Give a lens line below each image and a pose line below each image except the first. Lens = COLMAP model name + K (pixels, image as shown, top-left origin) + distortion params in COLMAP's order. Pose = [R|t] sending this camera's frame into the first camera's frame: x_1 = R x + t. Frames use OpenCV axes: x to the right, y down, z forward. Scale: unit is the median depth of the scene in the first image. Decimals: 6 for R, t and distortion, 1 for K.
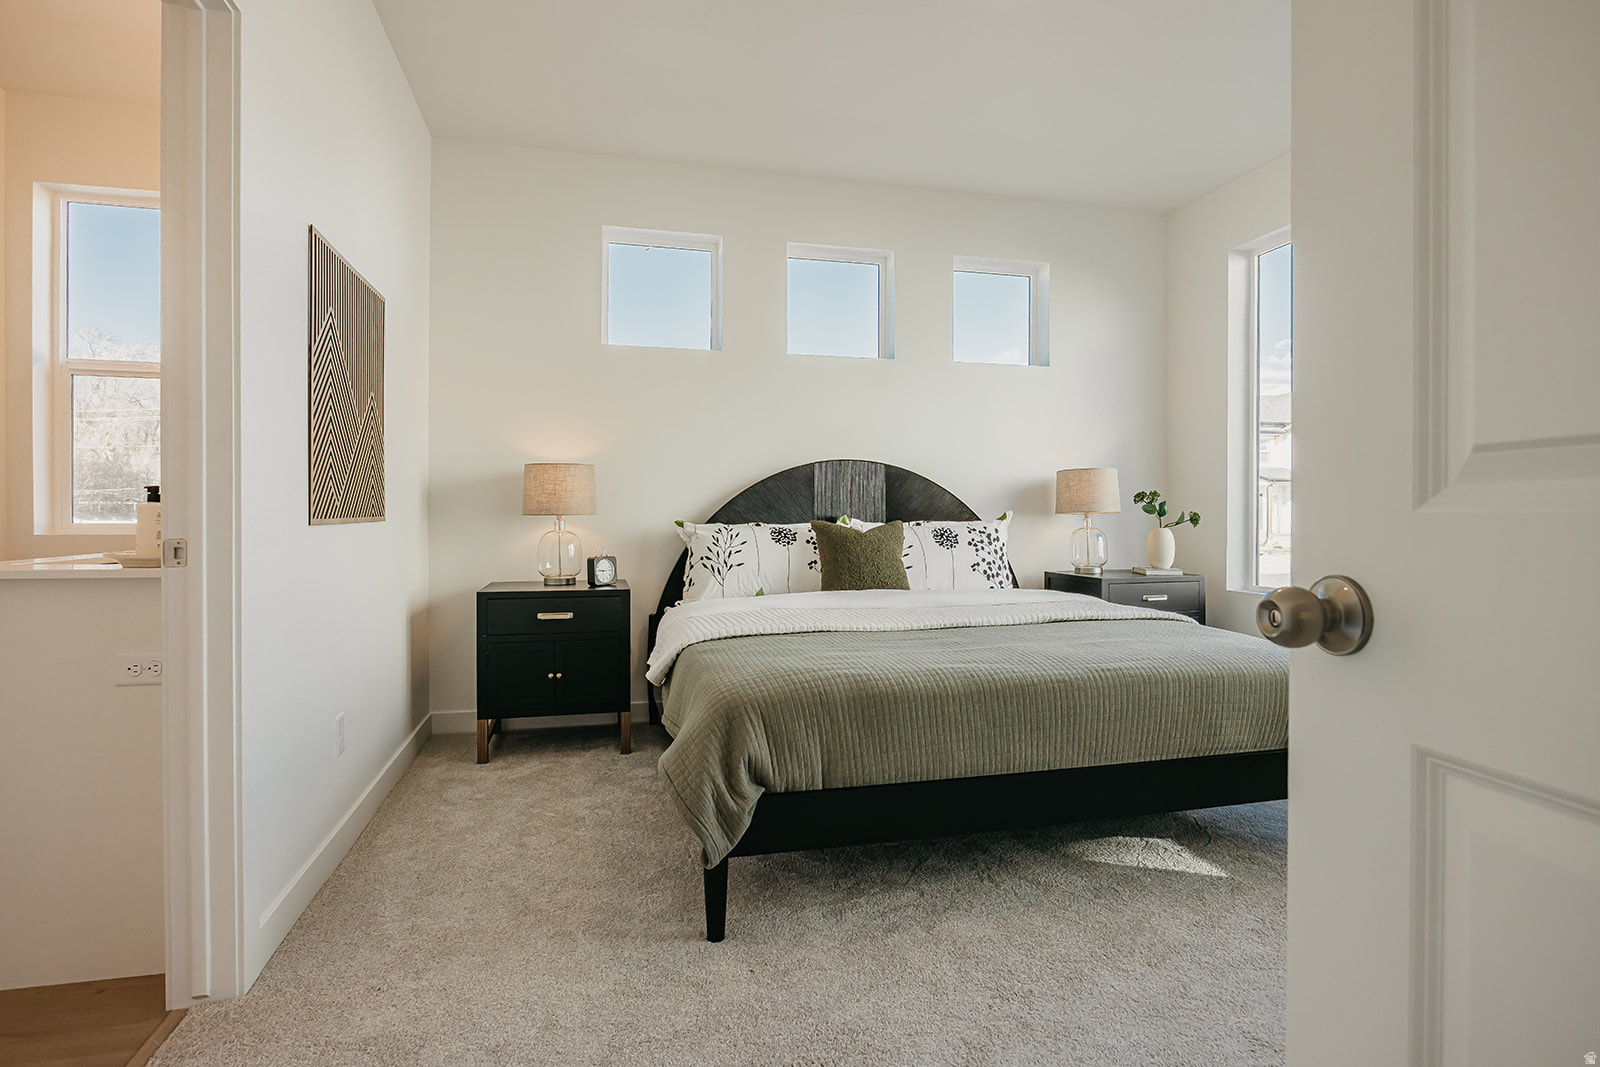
lens RADIAL K [[832.8, 0, 800.0], [0, 832.8, 533.5], [0, 0, 1]] dist [-0.007233, -0.001175]
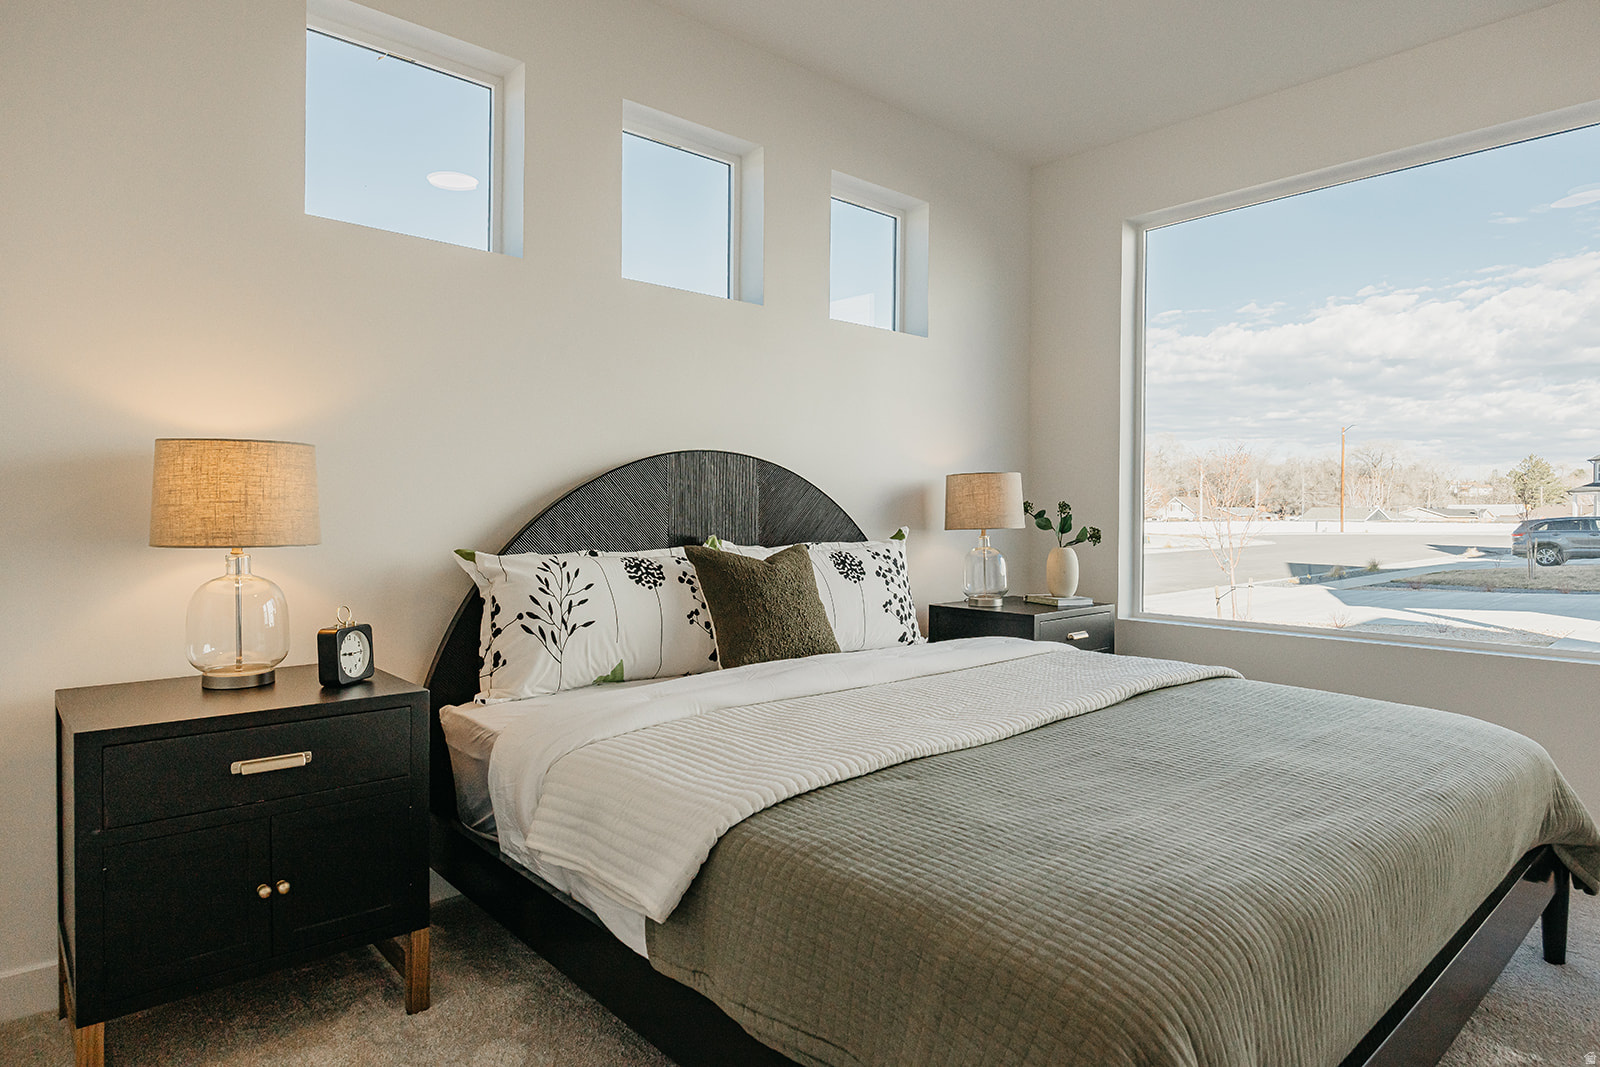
lens RADIAL K [[926.4, 0, 800.0], [0, 926.4, 533.5], [0, 0, 1]] dist [-0.000349, 0.000729]
pose [[0.882512, -0.006997, 0.470237, -0.236250], [0.004858, 0.999972, 0.005762, -0.028244], [-0.470264, -0.002801, 0.882521, 0.337781]]
